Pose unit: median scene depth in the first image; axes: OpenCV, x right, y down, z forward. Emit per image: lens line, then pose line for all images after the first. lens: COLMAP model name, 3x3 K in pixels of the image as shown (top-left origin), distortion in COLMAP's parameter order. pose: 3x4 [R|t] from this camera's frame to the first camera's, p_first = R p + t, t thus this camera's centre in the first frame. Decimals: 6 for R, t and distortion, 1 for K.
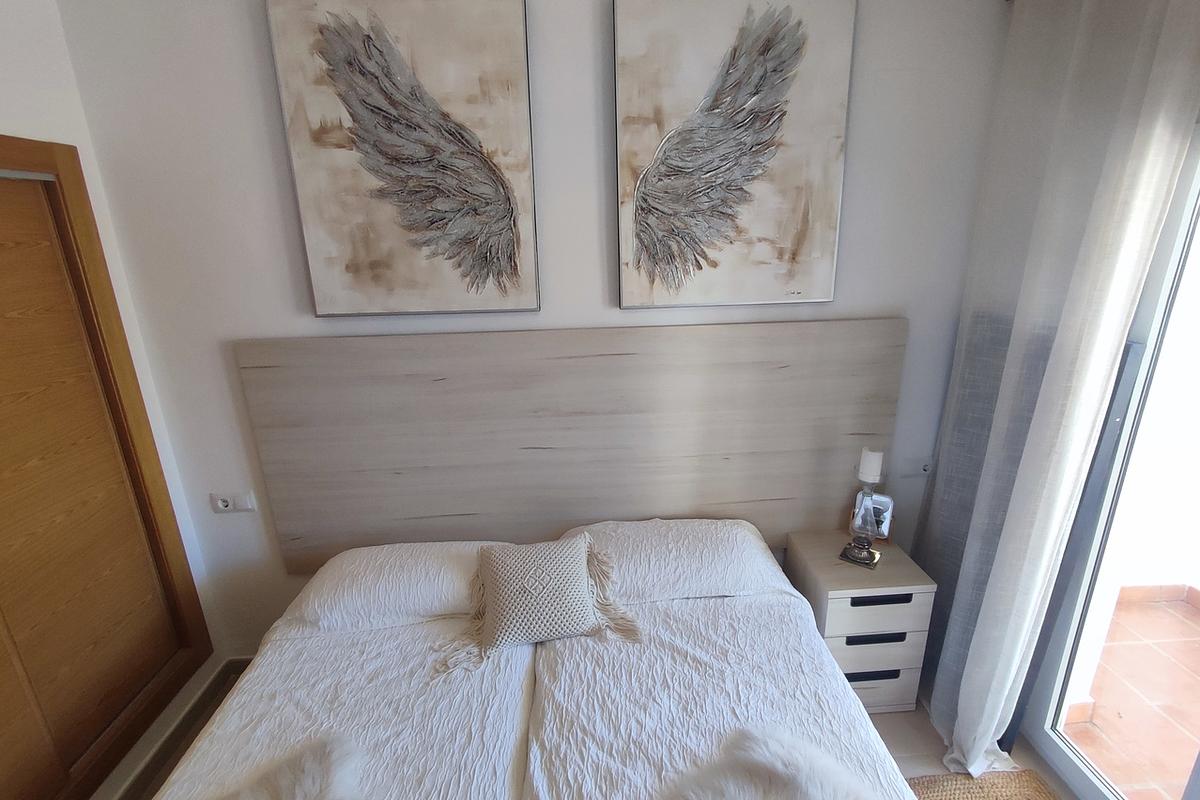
lens RADIAL K [[548.0, 0, 613.0], [0, 548.0, 392.6], [0, 0, 1]] dist [-0.007013, -0.000094]
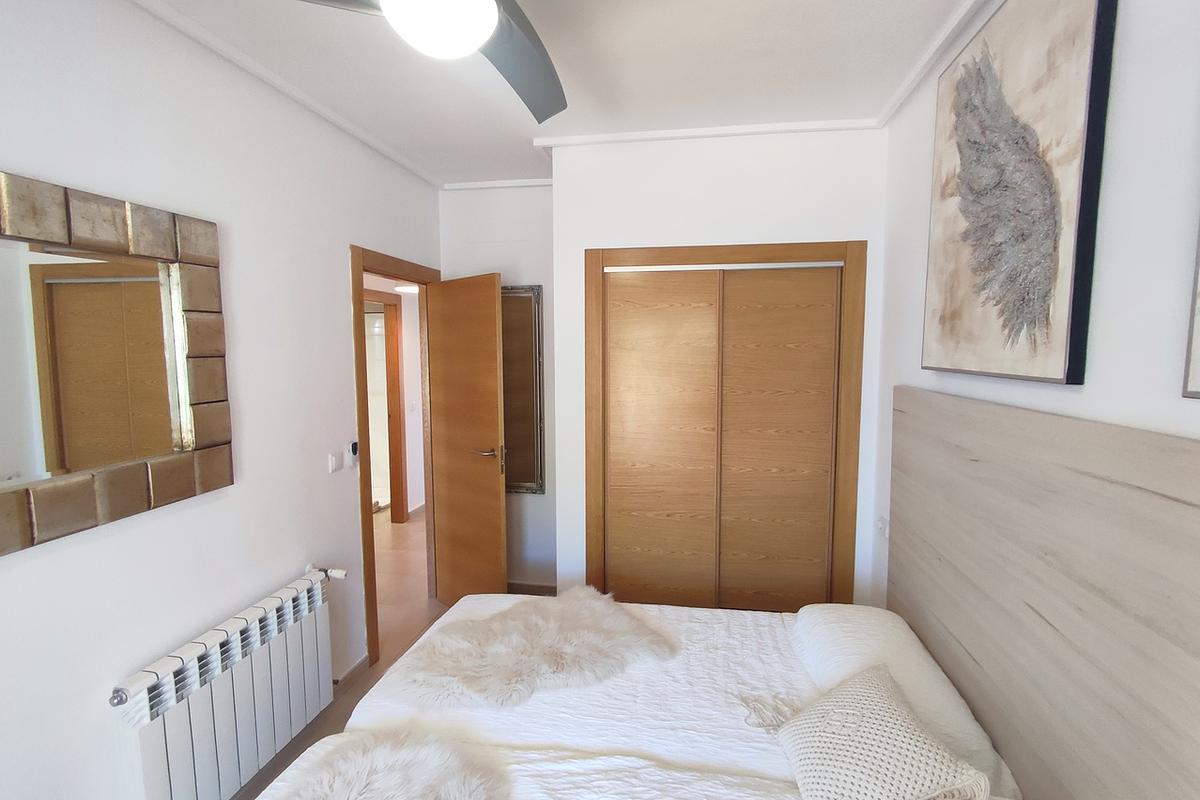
lens RADIAL K [[548.0, 0, 613.0], [0, 548.0, 392.6], [0, 0, 1]] dist [-0.007013, -0.000094]
pose [[-0.227045, 0.099995, -0.968737, 0.578464], [-0.274527, 0.947805, 0.162176, -0.107420], [0.934390, 0.302766, -0.187743, 0.696319]]
